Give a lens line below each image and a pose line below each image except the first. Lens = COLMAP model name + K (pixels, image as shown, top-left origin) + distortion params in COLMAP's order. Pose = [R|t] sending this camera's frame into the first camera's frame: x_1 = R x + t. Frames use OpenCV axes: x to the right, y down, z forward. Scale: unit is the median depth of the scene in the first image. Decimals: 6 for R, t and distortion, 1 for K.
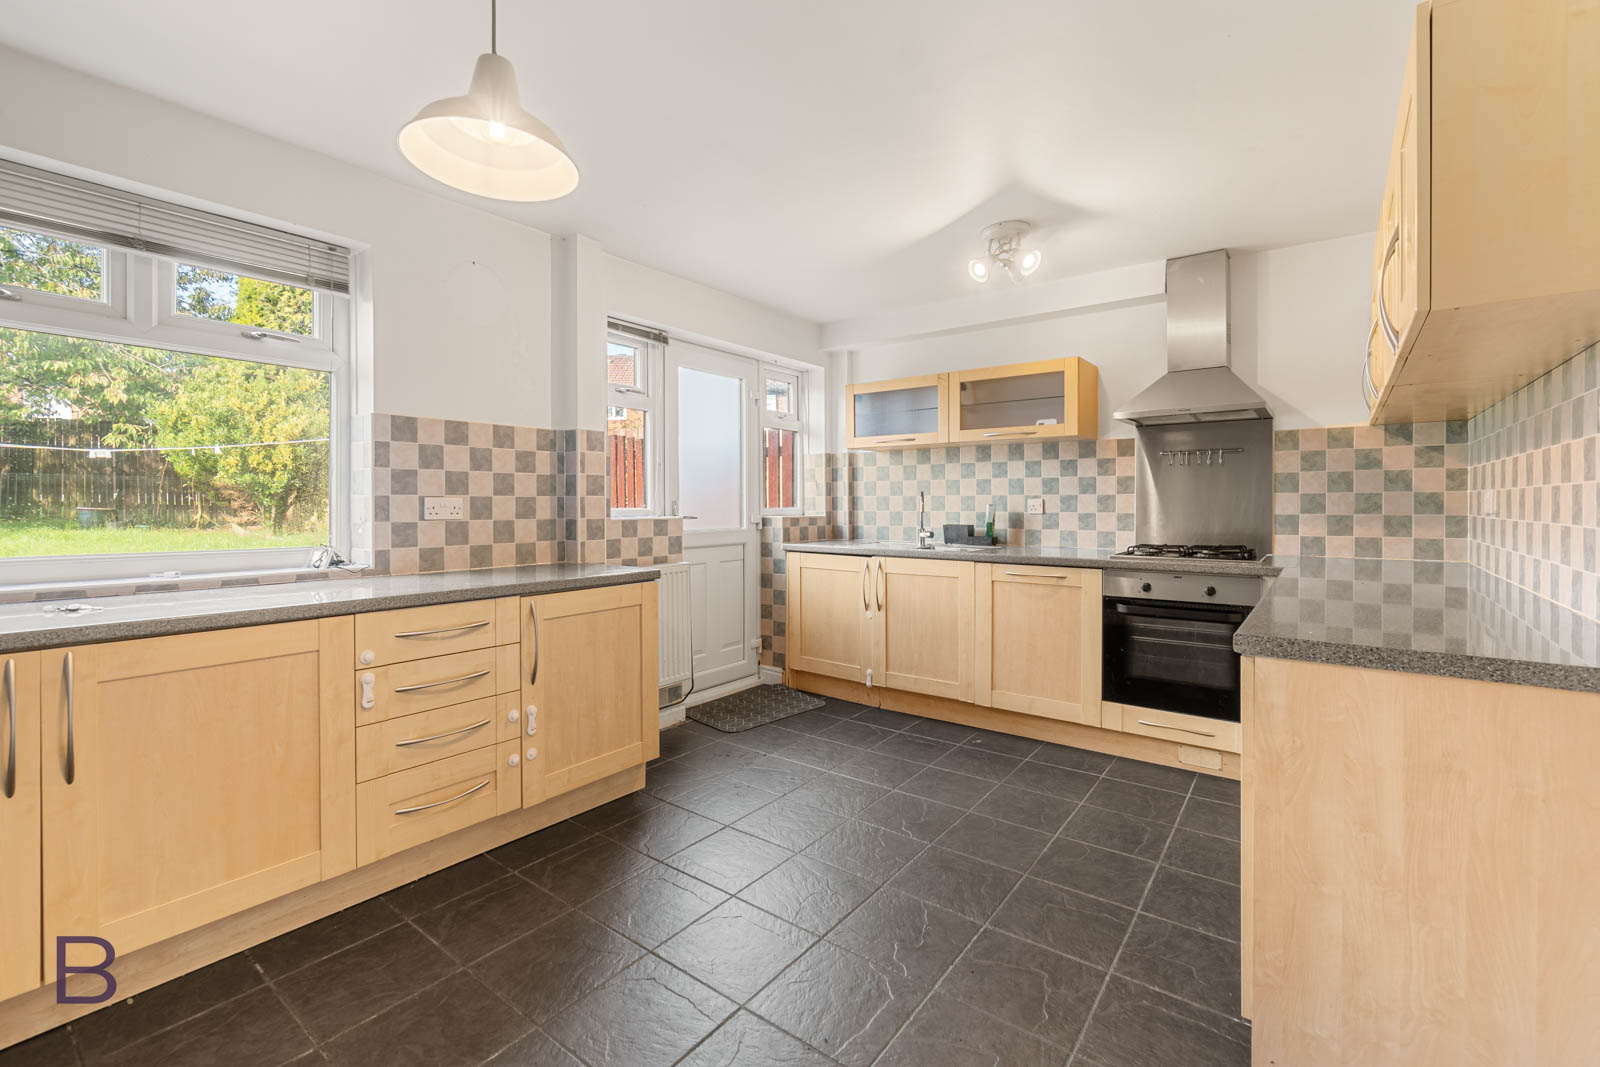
lens RADIAL K [[694.9, 0, 789.2], [0, 694.9, 503.9], [0, 0, 1]] dist [-0.008908, 0.000820]
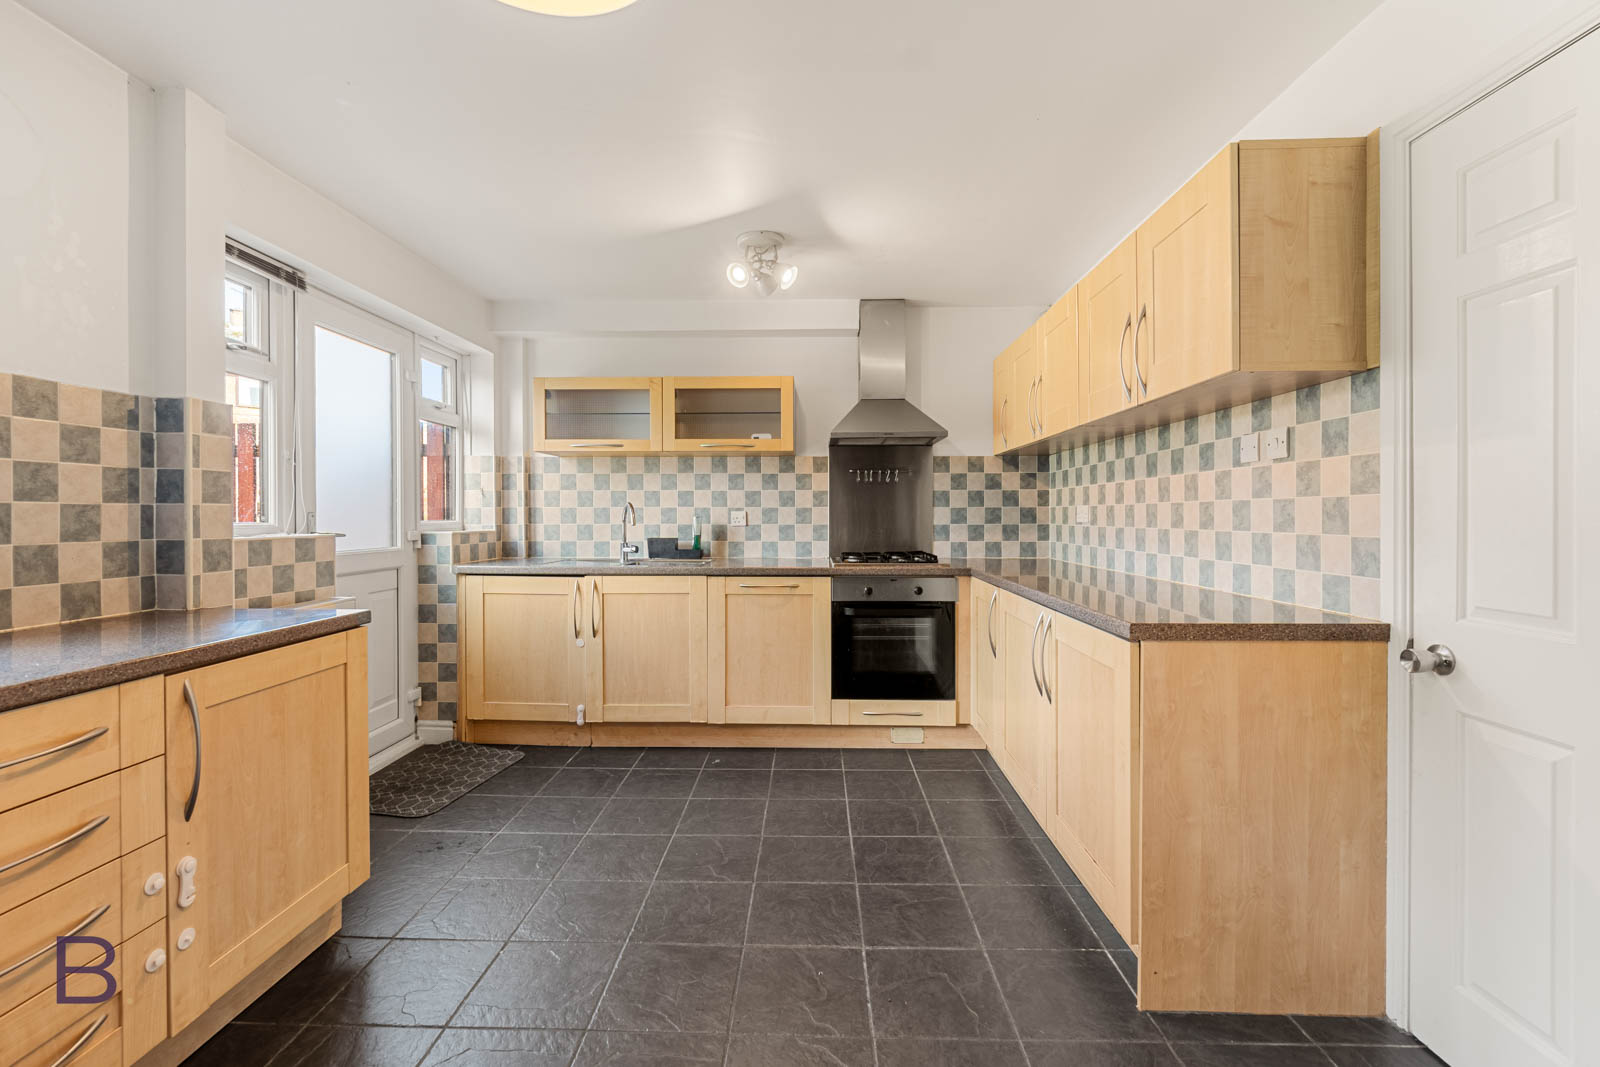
lens RADIAL K [[693.6, 0, 799.1], [0, 693.6, 515.1], [0, 0, 1]] dist [-0.010794, 0.000855]
pose [[0.805208, 0.000617, 0.592993, -0.217015], [0.000627, 0.999998, -0.001892, 0.000687], [-0.592993, 0.001895, 0.805206, 0.159273]]
